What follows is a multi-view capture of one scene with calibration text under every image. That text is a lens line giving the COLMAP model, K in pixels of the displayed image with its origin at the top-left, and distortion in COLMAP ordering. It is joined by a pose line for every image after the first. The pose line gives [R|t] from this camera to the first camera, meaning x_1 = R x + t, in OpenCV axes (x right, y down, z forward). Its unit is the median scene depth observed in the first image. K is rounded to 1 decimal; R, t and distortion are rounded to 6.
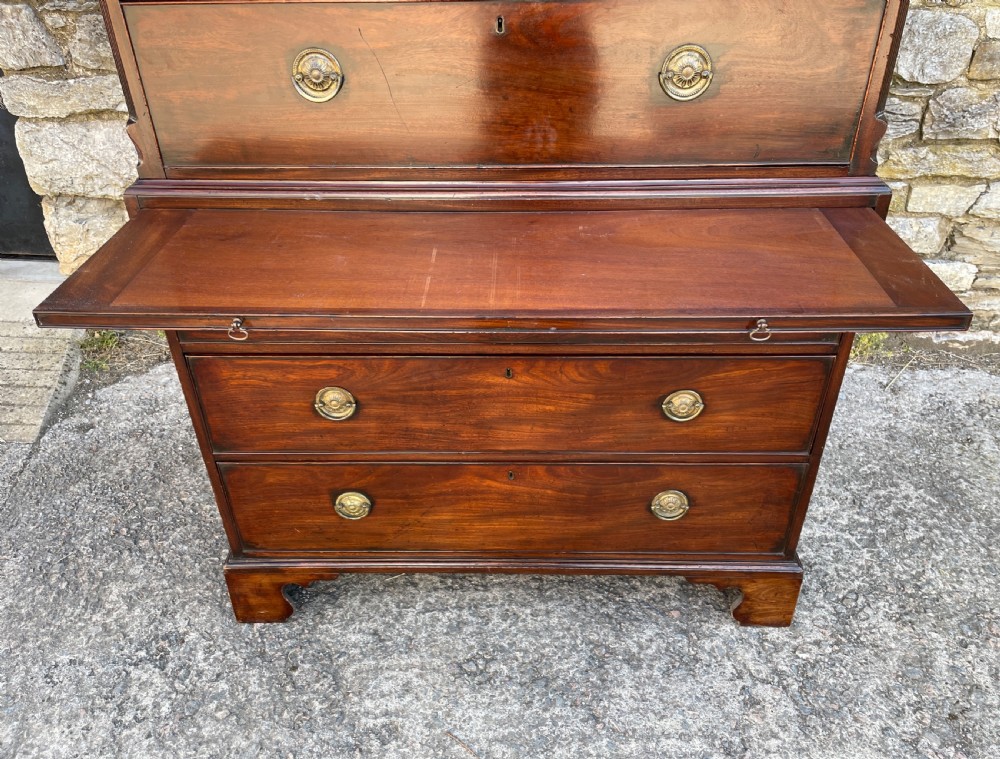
lens RADIAL K [[774.0, 0, 504.0], [0, 774.0, 384.6], [0, 0, 1]] dist [0.076964, -0.101833]
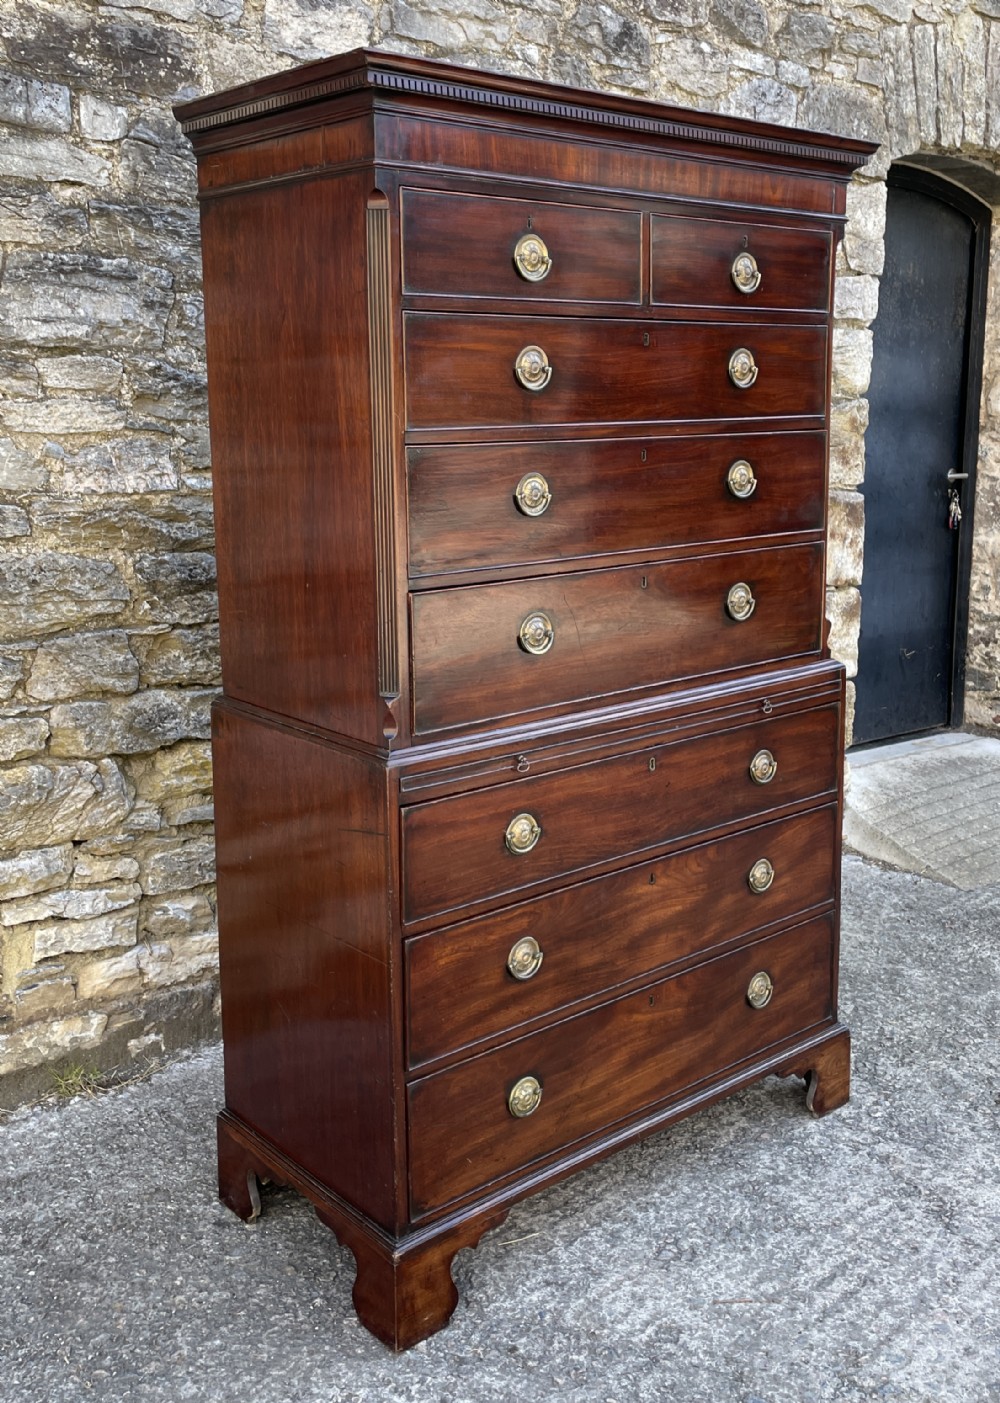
lens RADIAL K [[1401.4, 0, 554.5], [0, 1401.4, 600.4], [0, 0, 1]] dist [0.040221, 0.000000]
pose [[0.734643, -0.094167, 0.671887, -1.198587], [0.377483, 0.879613, -0.289461, 0.138273], [-0.563743, 0.466276, 0.681748, -0.363974]]
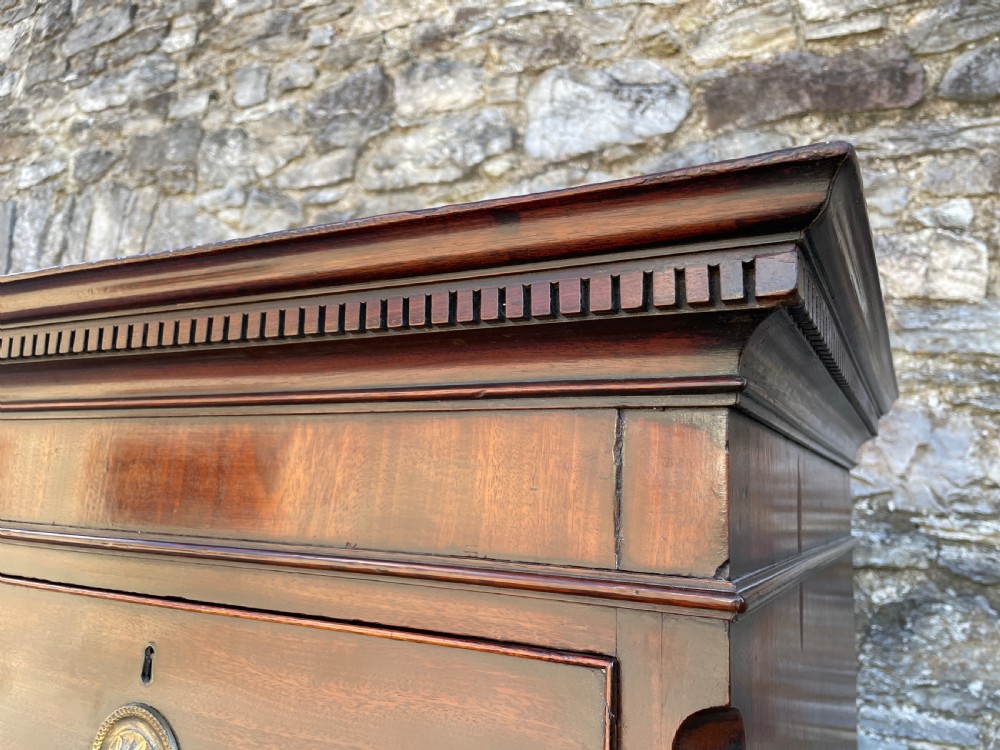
lens RADIAL K [[777.4, 0, 518.1], [0, 777.4, 396.7], [0, 0, 1]] dist [0.071236, -0.099707]
pose [[0.898193, -0.018826, -0.439198, 0.402549], [-0.284417, 0.736915, -0.613240, -0.582499], [0.335196, 0.675723, 0.656537, 0.273064]]
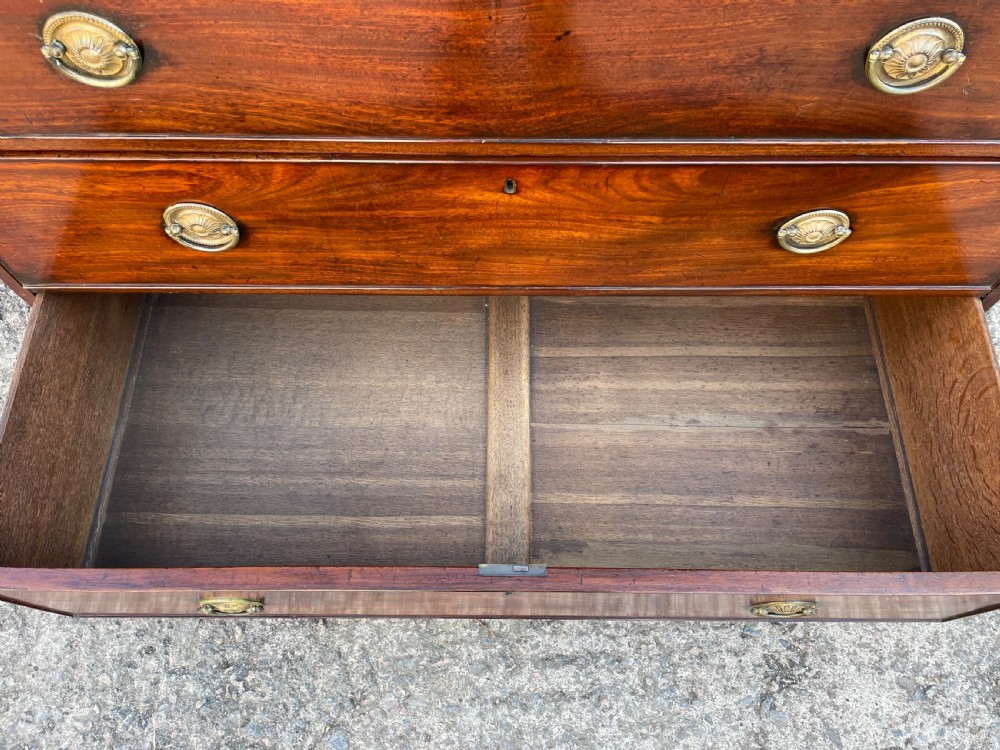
lens RADIAL K [[777.4, 0, 512.6], [0, 777.4, 378.6], [0, 0, 1]] dist [0.071236, -0.099707]
pose [[0.999799, -0.006032, 0.019115, -0.002808], [-0.004447, 0.863117, 0.504984, -0.155883], [-0.019545, -0.504968, 0.862917, 0.413014]]
